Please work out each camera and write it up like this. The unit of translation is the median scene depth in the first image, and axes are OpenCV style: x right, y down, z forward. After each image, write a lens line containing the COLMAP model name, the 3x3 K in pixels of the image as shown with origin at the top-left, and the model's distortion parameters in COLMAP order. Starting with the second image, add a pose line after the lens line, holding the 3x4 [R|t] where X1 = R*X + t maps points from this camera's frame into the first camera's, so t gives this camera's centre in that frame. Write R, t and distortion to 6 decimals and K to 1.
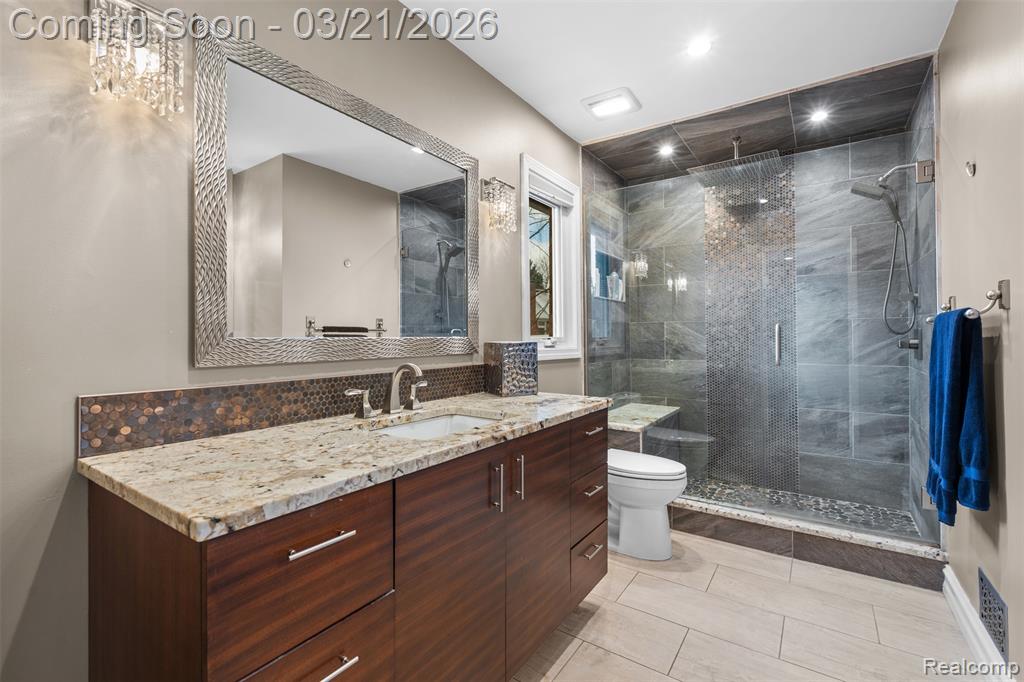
lens RADIAL K [[452.9, 0, 512.6], [0, 452.9, 336.6], [0, 0, 1]] dist [0.002425, -0.000744]
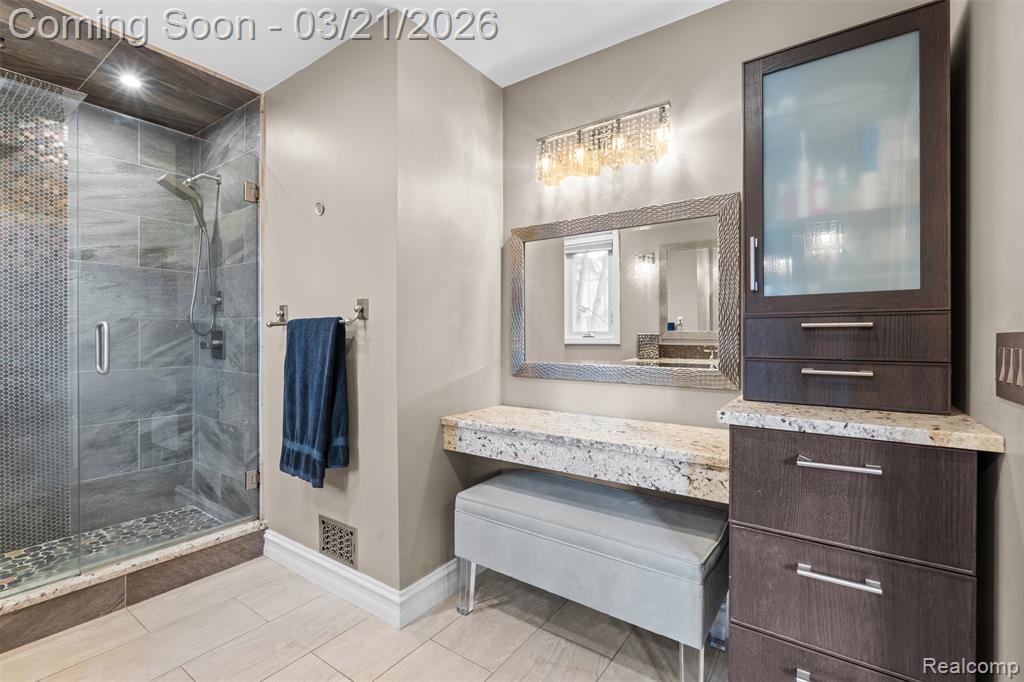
lens RADIAL K [[452.9, 0, 513.1], [0, 452.9, 341.4], [0, 0, 1]] dist [0.002425, -0.000744]
pose [[0.025108, -0.004336, 0.999675, -0.168089], [-0.004934, 0.999978, 0.004461, -0.000210], [-0.999673, -0.005044, 0.025086, 0.256802]]
